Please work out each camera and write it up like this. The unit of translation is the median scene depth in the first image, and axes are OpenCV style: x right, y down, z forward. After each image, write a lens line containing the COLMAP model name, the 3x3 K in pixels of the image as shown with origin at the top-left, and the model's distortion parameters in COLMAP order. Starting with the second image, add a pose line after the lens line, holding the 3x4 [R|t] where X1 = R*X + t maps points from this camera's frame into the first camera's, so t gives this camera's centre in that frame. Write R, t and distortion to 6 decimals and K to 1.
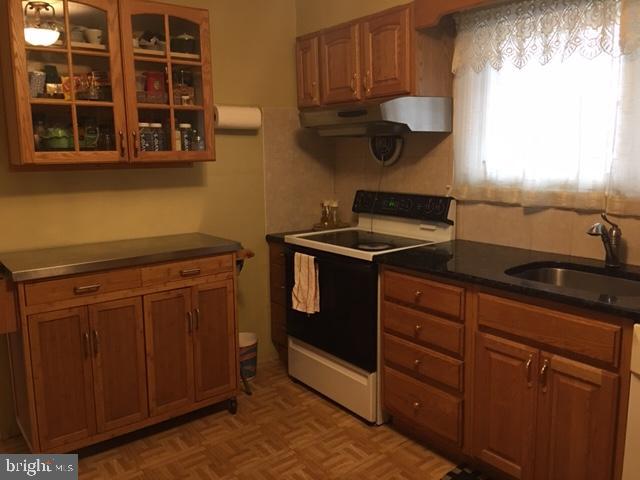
lens RADIAL K [[538.3, 0, 321.4], [0, 538.3, 237.2], [0, 0, 1]] dist [0.012788, -0.011898]
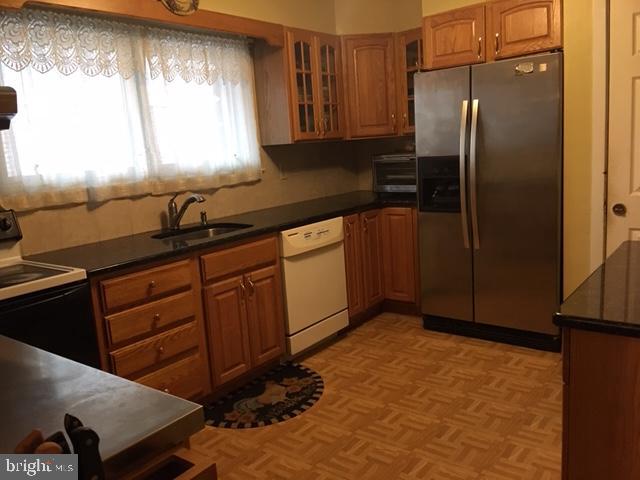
lens RADIAL K [[538.3, 0, 320.7], [0, 538.3, 241.0], [0, 0, 1]] dist [0.012788, -0.011898]
pose [[-0.268038, -0.133625, 0.954097, -0.887489], [0.225495, 0.954124, 0.196977, -0.104642], [-0.936647, 0.267941, -0.225609, 0.925188]]
